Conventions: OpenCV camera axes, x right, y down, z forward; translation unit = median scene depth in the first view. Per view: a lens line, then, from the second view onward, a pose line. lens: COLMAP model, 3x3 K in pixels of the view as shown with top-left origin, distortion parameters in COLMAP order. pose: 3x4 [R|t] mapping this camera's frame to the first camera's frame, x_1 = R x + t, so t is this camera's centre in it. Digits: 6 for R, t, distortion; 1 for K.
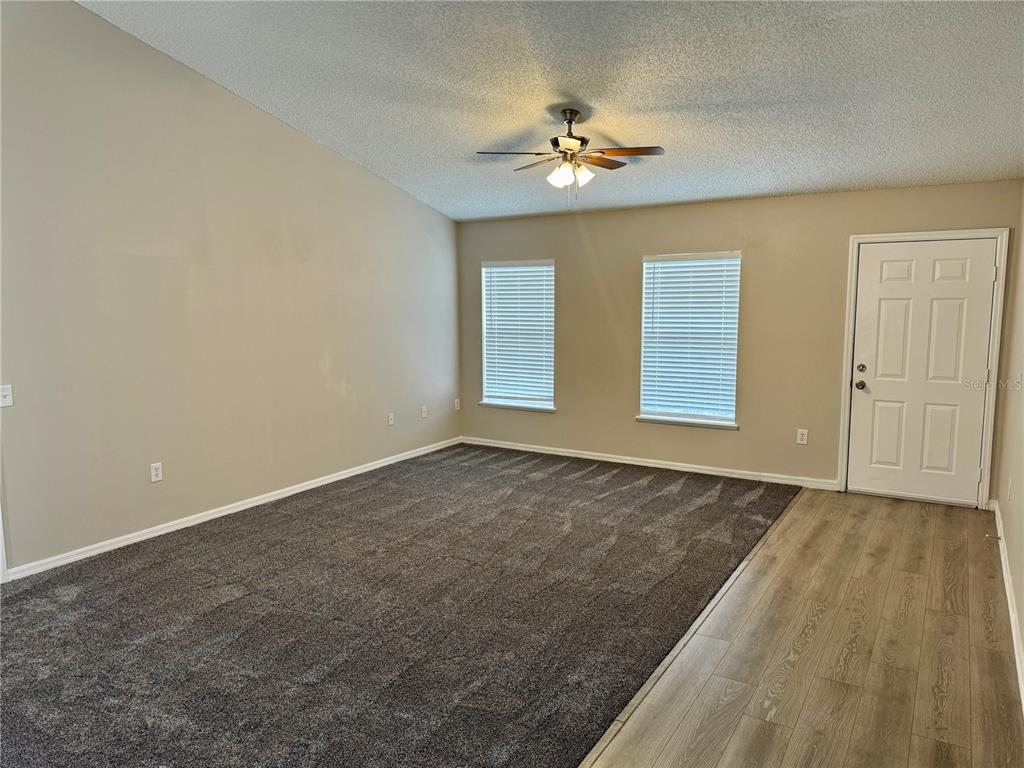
lens RADIAL K [[719.8, 0, 512.0], [0, 719.8, 384.0], [0, 0, 1]] dist [0.078633, -0.094038]
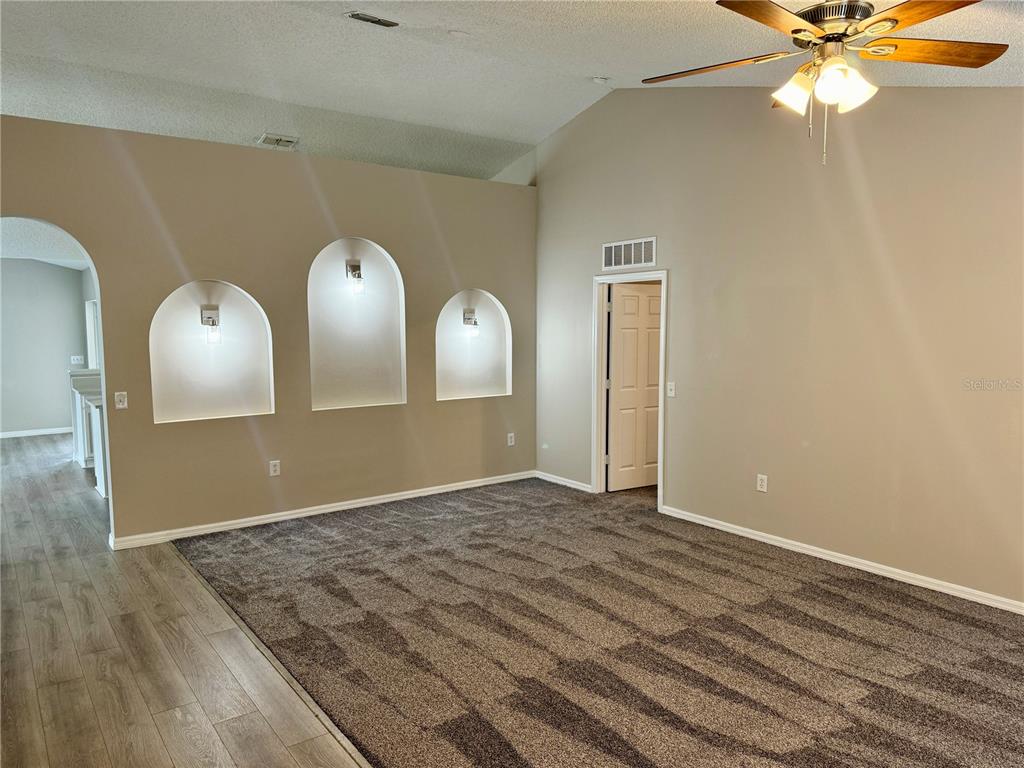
lens RADIAL K [[719.8, 0, 512.0], [0, 719.8, 384.0], [0, 0, 1]] dist [0.078633, -0.094038]
pose [[-0.383461, 0.085613, -0.919581, 1.109261], [-0.108790, 0.984575, 0.137028, -0.230886], [0.917127, 0.152586, -0.368232, 1.760032]]
